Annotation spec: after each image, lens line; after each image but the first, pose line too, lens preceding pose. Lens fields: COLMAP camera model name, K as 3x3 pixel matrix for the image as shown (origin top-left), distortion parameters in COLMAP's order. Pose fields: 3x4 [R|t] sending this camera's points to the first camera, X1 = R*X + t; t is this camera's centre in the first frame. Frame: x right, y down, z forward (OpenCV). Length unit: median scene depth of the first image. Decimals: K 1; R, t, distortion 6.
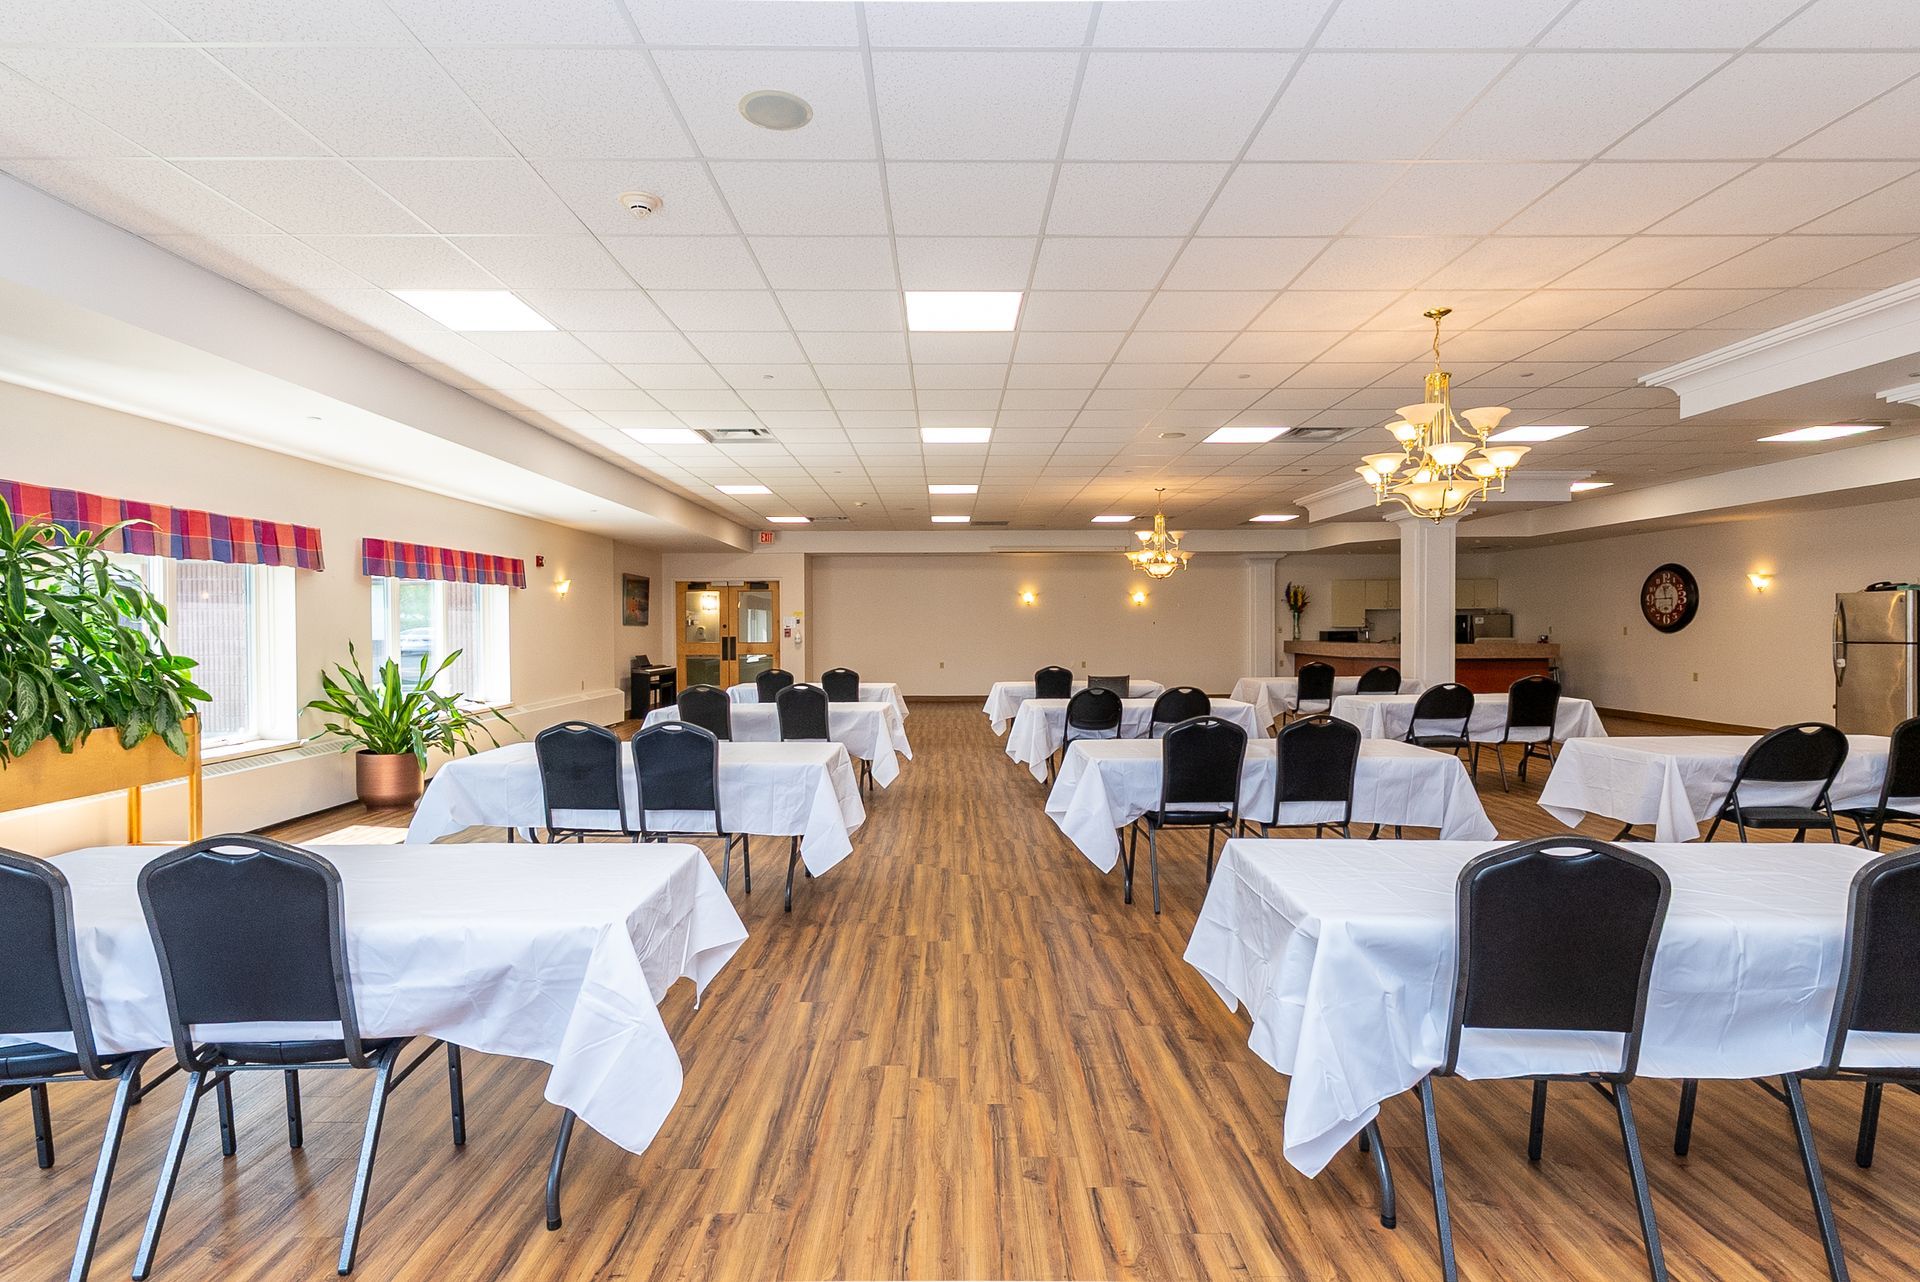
lens RADIAL K [[871.0, 0, 960.0], [0, 871.0, 641.0], [0, 0, 1]] dist [0.000319, -0.000047]
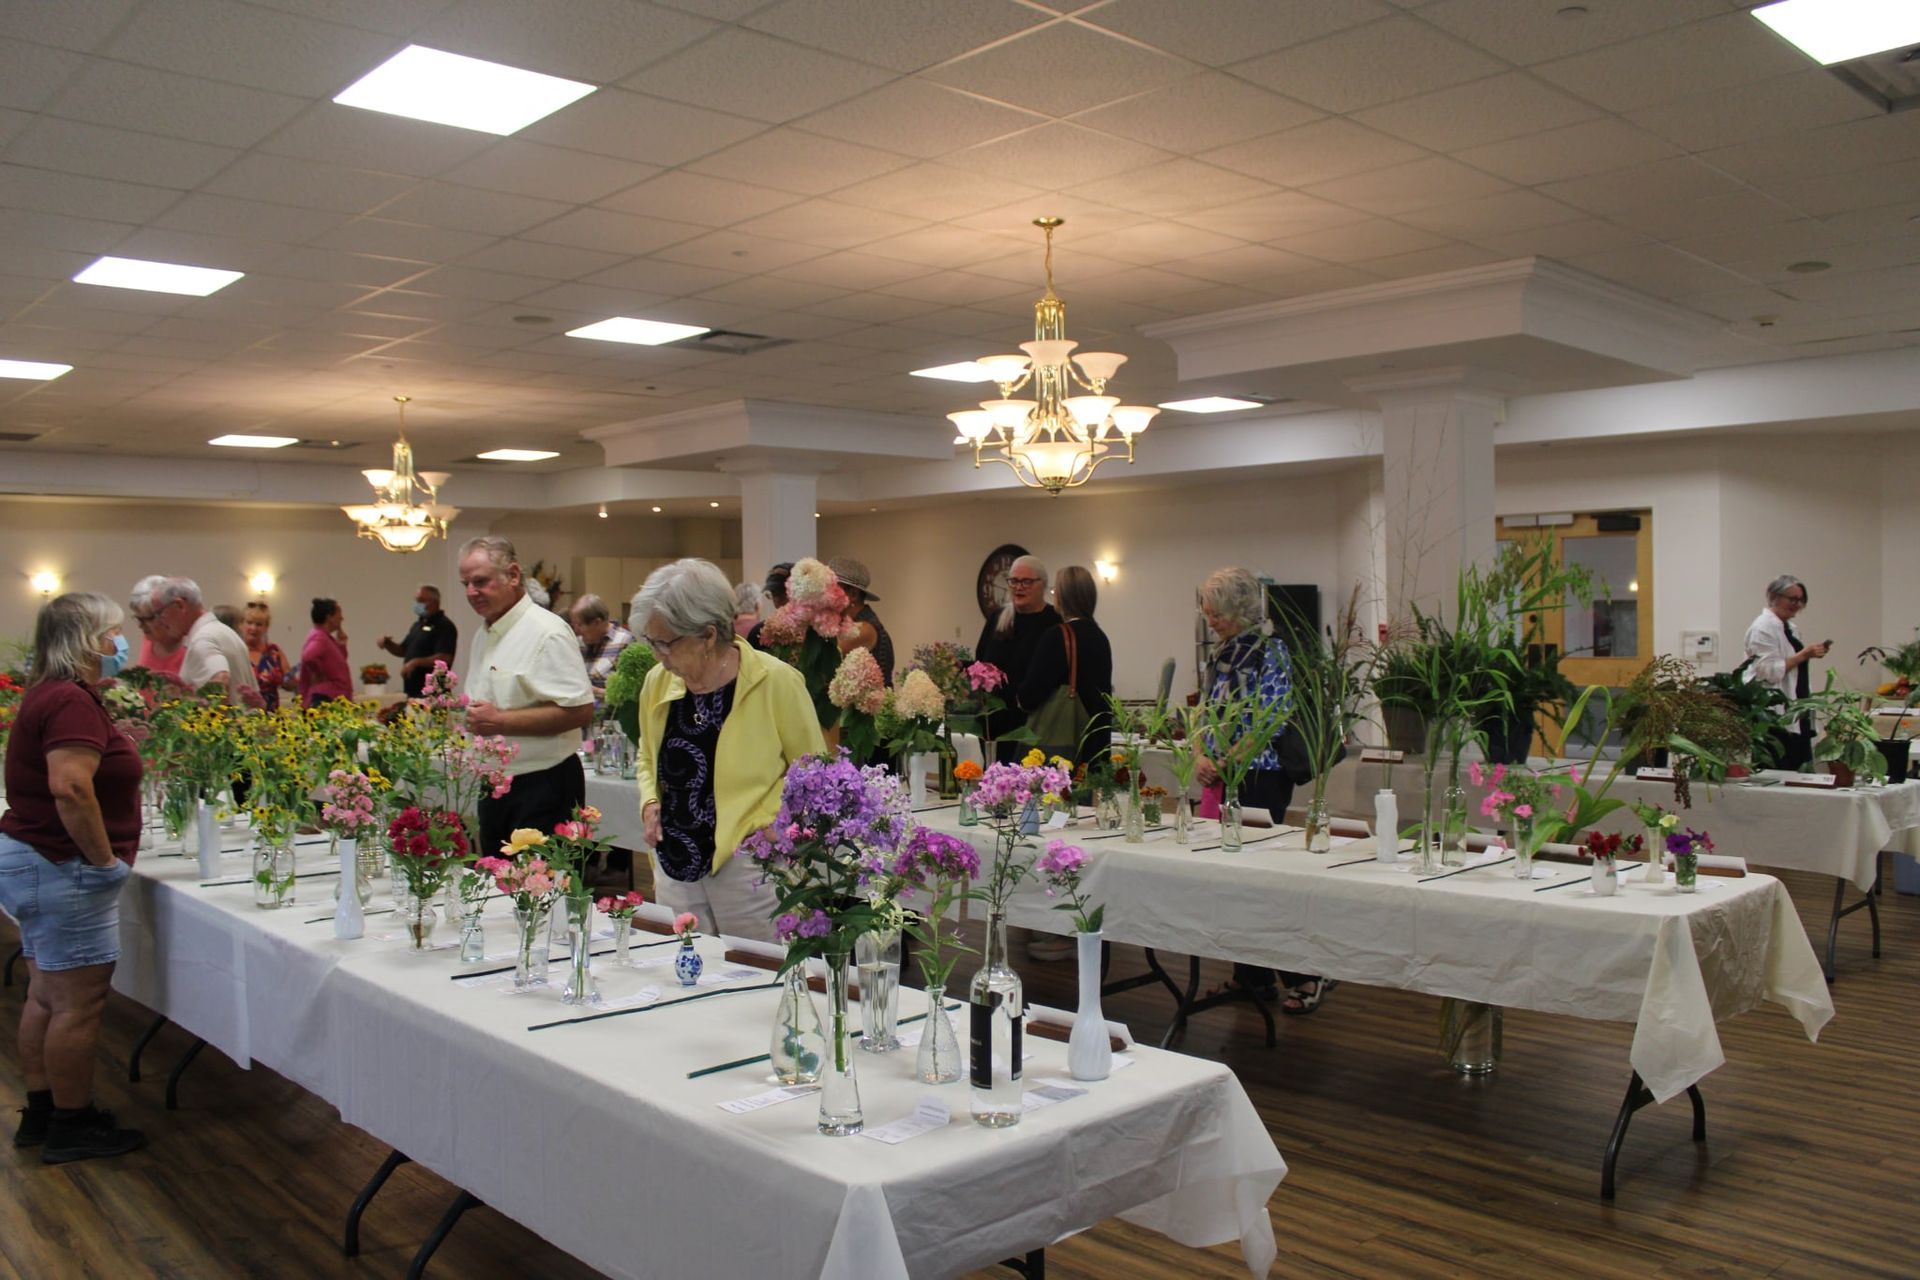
lens RADIAL K [[1551.3, 0, 960.0], [0, 1551.3, 640.0], [0, 0, 1]] dist [-0.002990, -0.001626]
pose [[0.742027, -0.015496, 0.670191, -0.297746], [0.028551, 0.999556, -0.008500, 0.005132], [-0.669762, 0.025442, 0.742140, 0.018062]]
